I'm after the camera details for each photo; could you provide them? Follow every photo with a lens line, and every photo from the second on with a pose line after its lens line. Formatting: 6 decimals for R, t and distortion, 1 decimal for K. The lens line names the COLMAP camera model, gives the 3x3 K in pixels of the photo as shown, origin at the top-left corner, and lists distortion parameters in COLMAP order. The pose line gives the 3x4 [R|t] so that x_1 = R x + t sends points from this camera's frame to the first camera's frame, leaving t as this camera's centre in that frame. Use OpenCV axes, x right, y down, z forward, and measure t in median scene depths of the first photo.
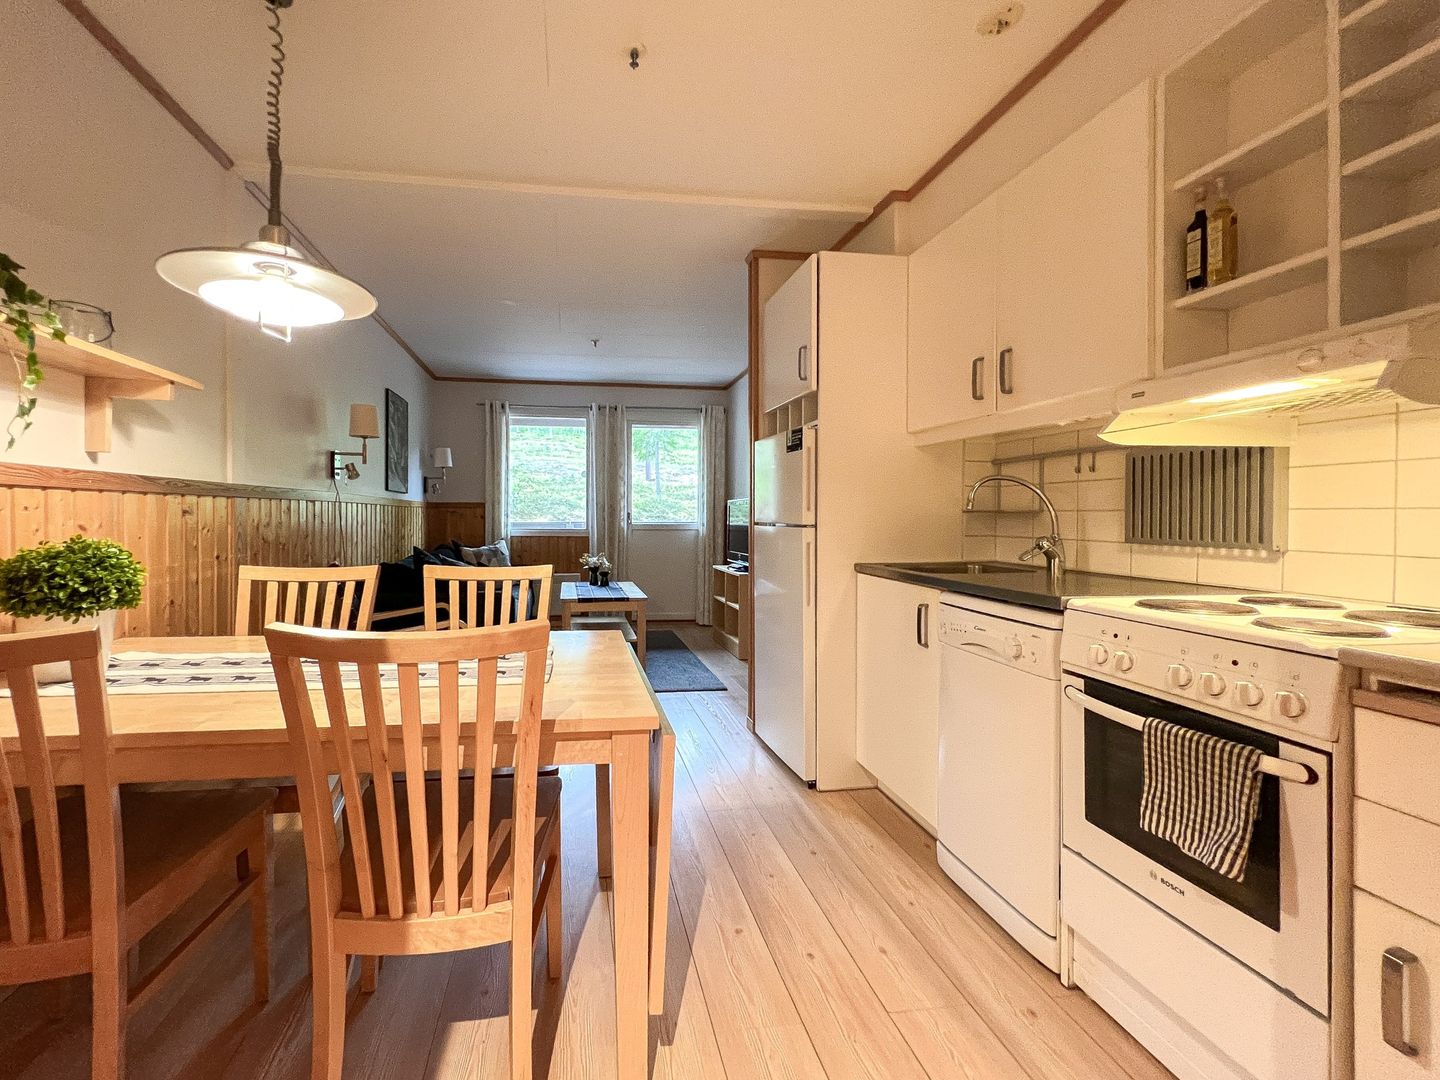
lens RADIAL K [[584.9, 0, 650.6], [0, 584.9, 531.4], [0, 0, 1]] dist [-0.002710, -0.000302]
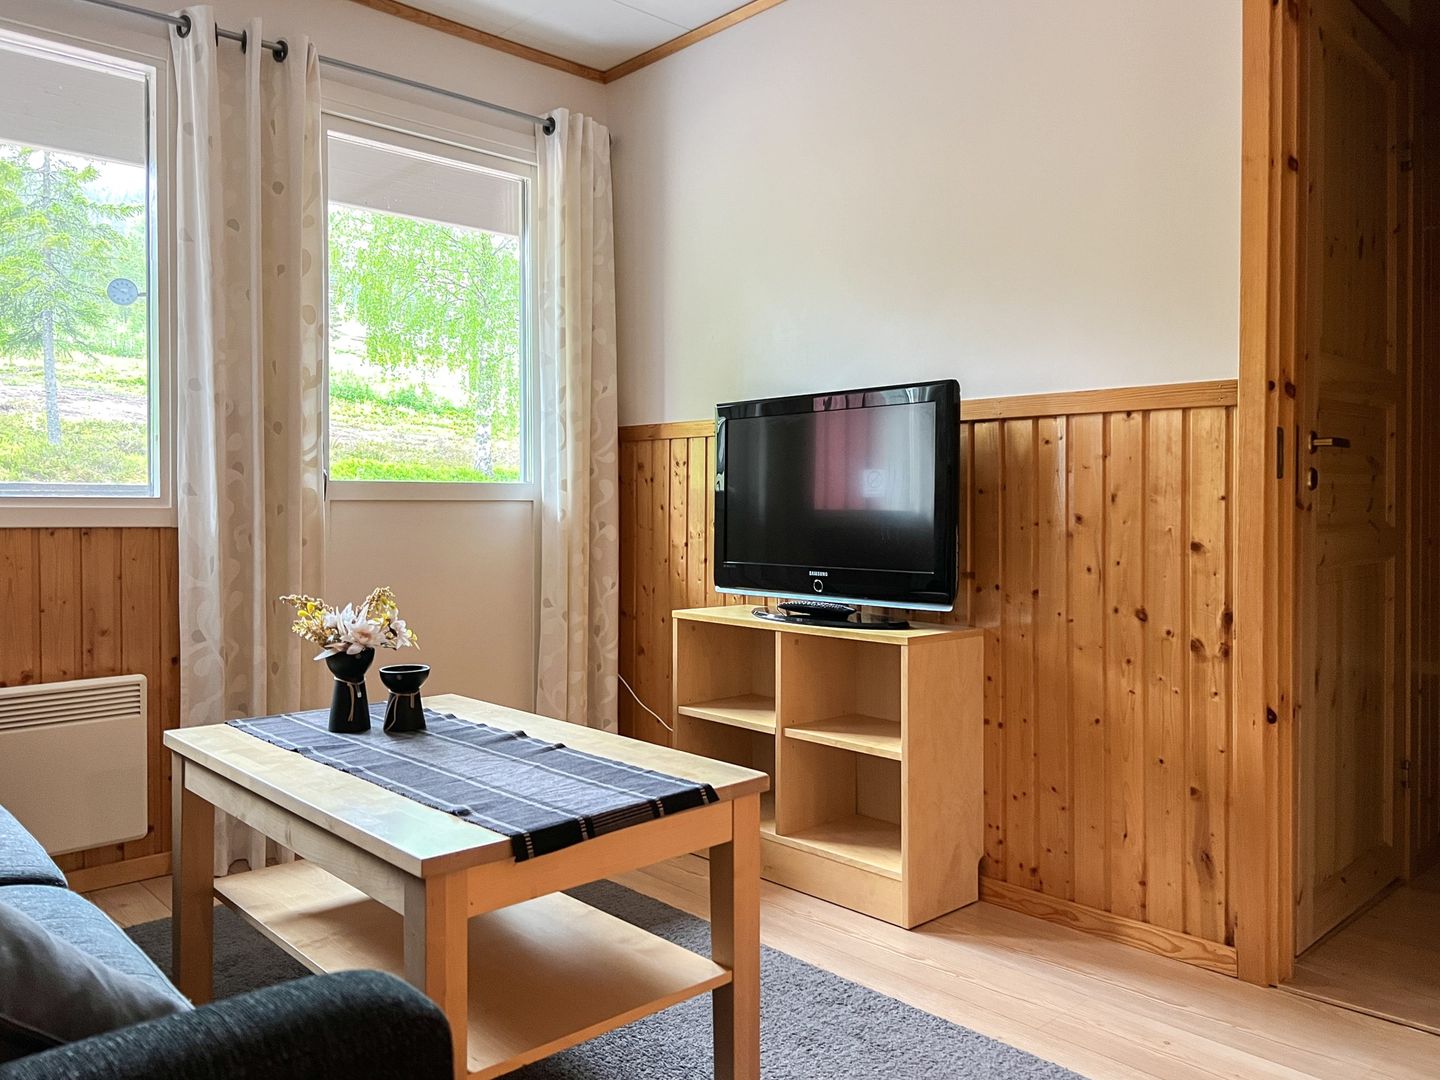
lens RADIAL K [[1083.7, 0, 710.0], [0, 1083.7, 528.9], [0, 0, 1]] dist [0.053203, -0.039613]
pose [[0.829843, -0.017406, 0.557725, -0.188619], [0.014251, 0.999848, 0.009999, 0.008676], [-0.557814, -0.000350, 0.829966, 0.483186]]
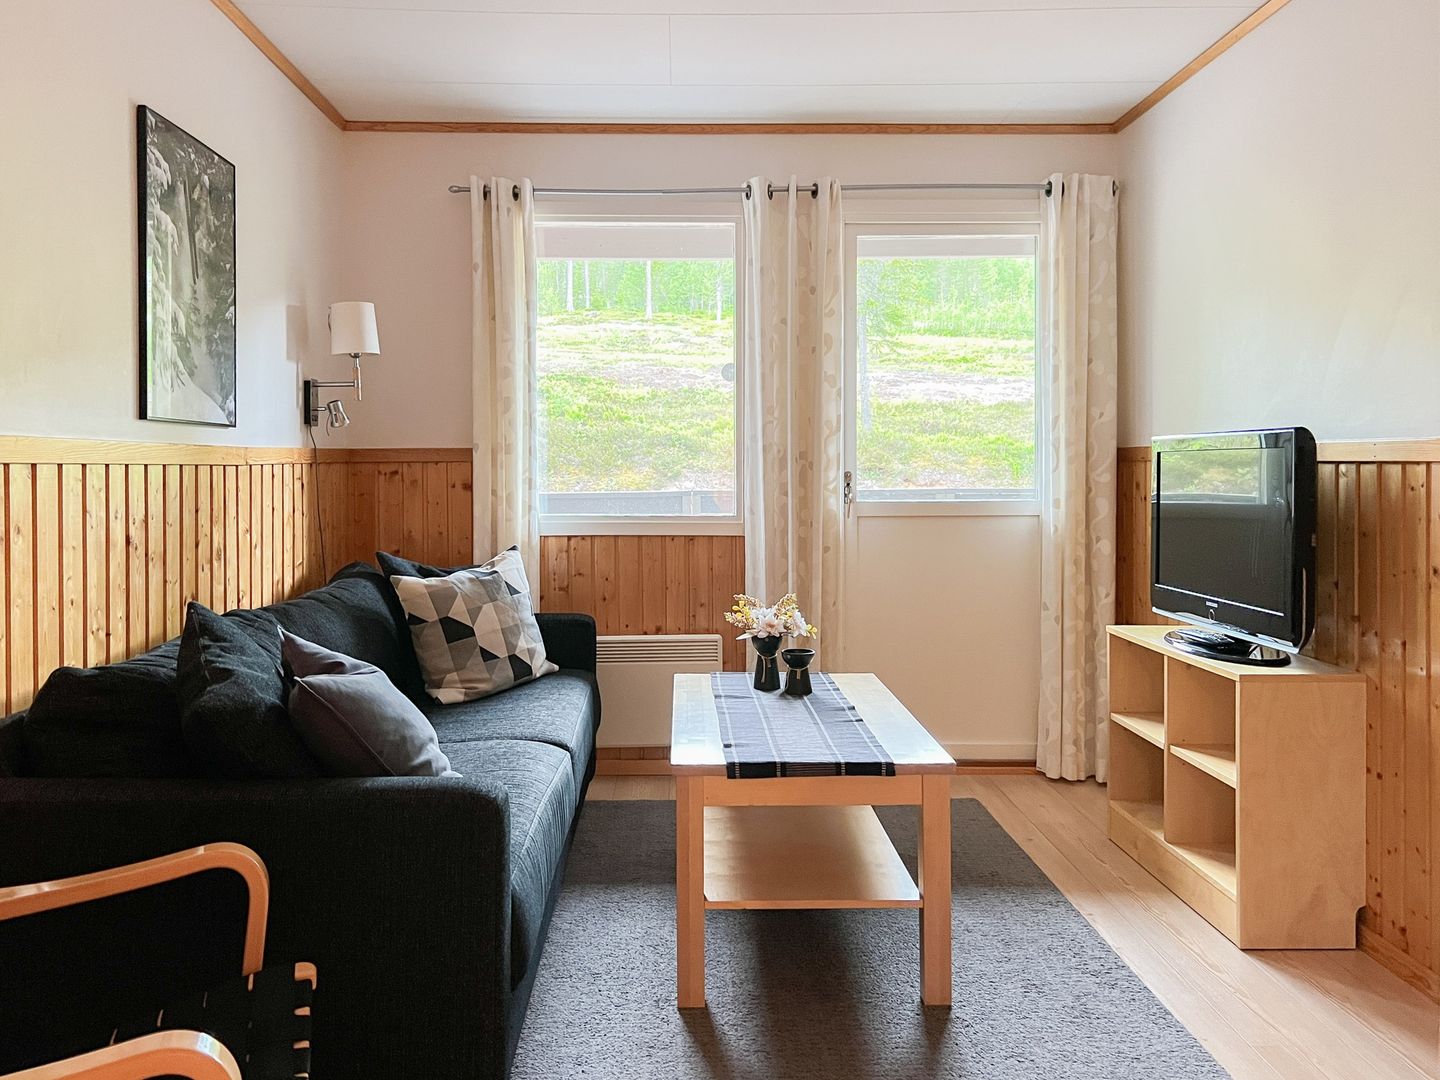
lens RADIAL K [[1083.7, 0, 705.9], [0, 1083.7, 509.3], [0, 0, 1]] dist [0.053203, -0.039613]
pose [[0.993034, -0.002552, -0.117800, -0.049133], [0.004429, 0.999867, 0.015669, -0.020561], [0.117744, -0.016082, 0.992914, 0.312910]]
